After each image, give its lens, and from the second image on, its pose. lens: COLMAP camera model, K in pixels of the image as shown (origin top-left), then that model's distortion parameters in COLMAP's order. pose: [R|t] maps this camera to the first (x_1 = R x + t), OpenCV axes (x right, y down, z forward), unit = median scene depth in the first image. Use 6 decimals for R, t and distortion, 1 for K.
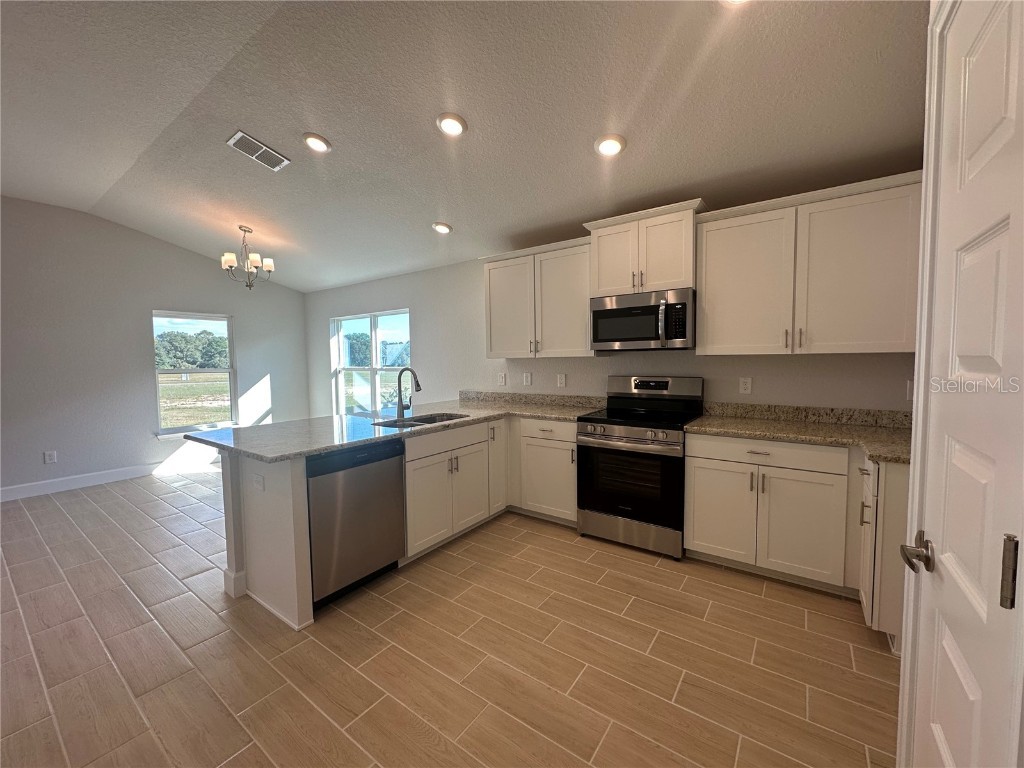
lens RADIAL K [[407.8, 0, 512.0], [0, 407.8, 384.0], [0, 0, 1]] dist [-0.000667, -0.000109]
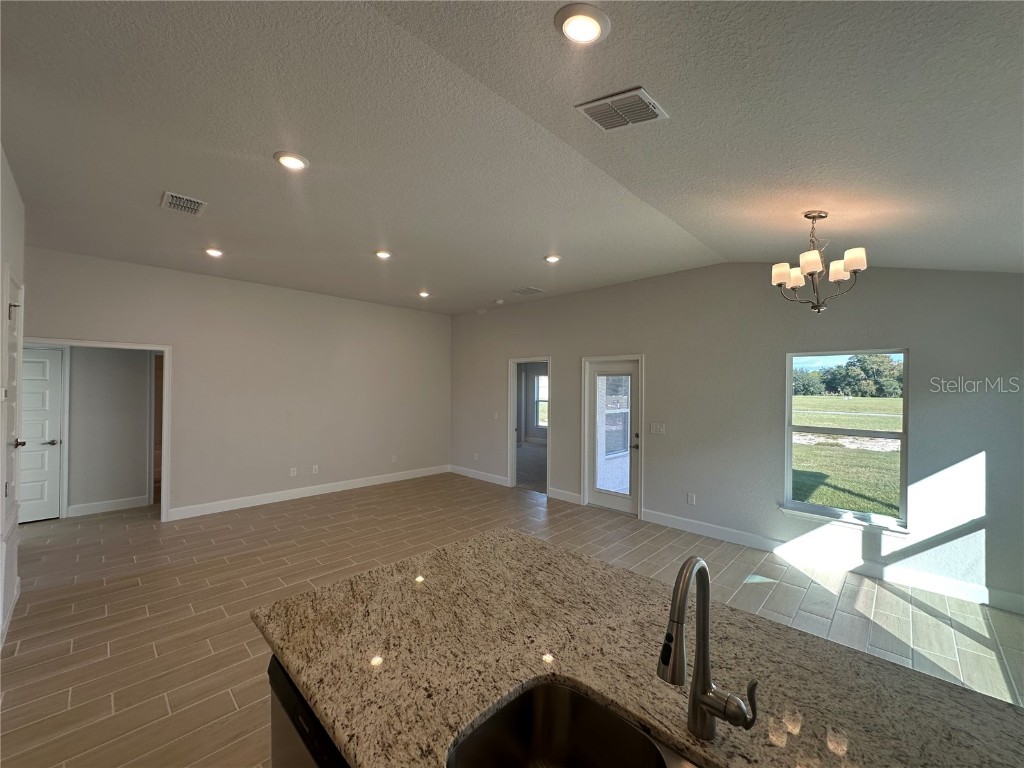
lens RADIAL K [[407.8, 0, 512.0], [0, 407.8, 384.0], [0, 0, 1]] dist [-0.000667, -0.000109]
pose [[-0.144444, 0.006901, -0.989489, 0.010904], [-0.067630, 0.997569, 0.016830, -0.100956], [0.987199, 0.069350, -0.143626, 0.607483]]
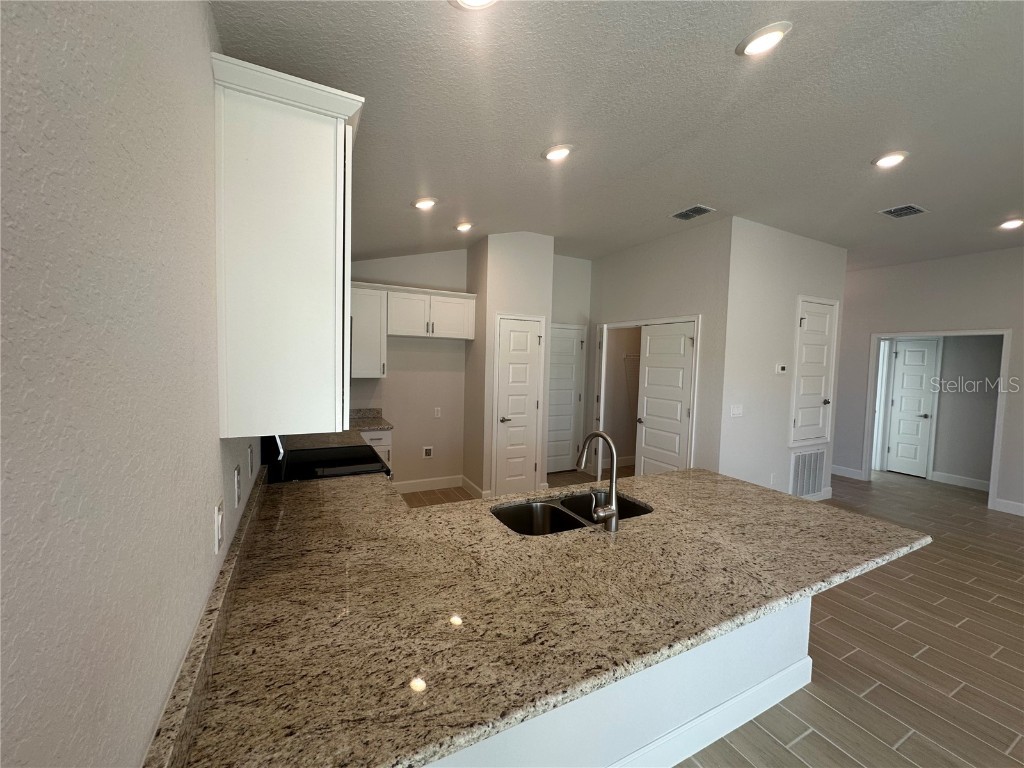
lens RADIAL K [[407.8, 0, 512.0], [0, 407.8, 384.0], [0, 0, 1]] dist [-0.000667, -0.000109]
pose [[-0.889128, -0.035385, 0.456288, -0.233417], [0.015135, 0.994188, 0.106593, -0.110539], [-0.457408, 0.101680, -0.883425, 0.971388]]
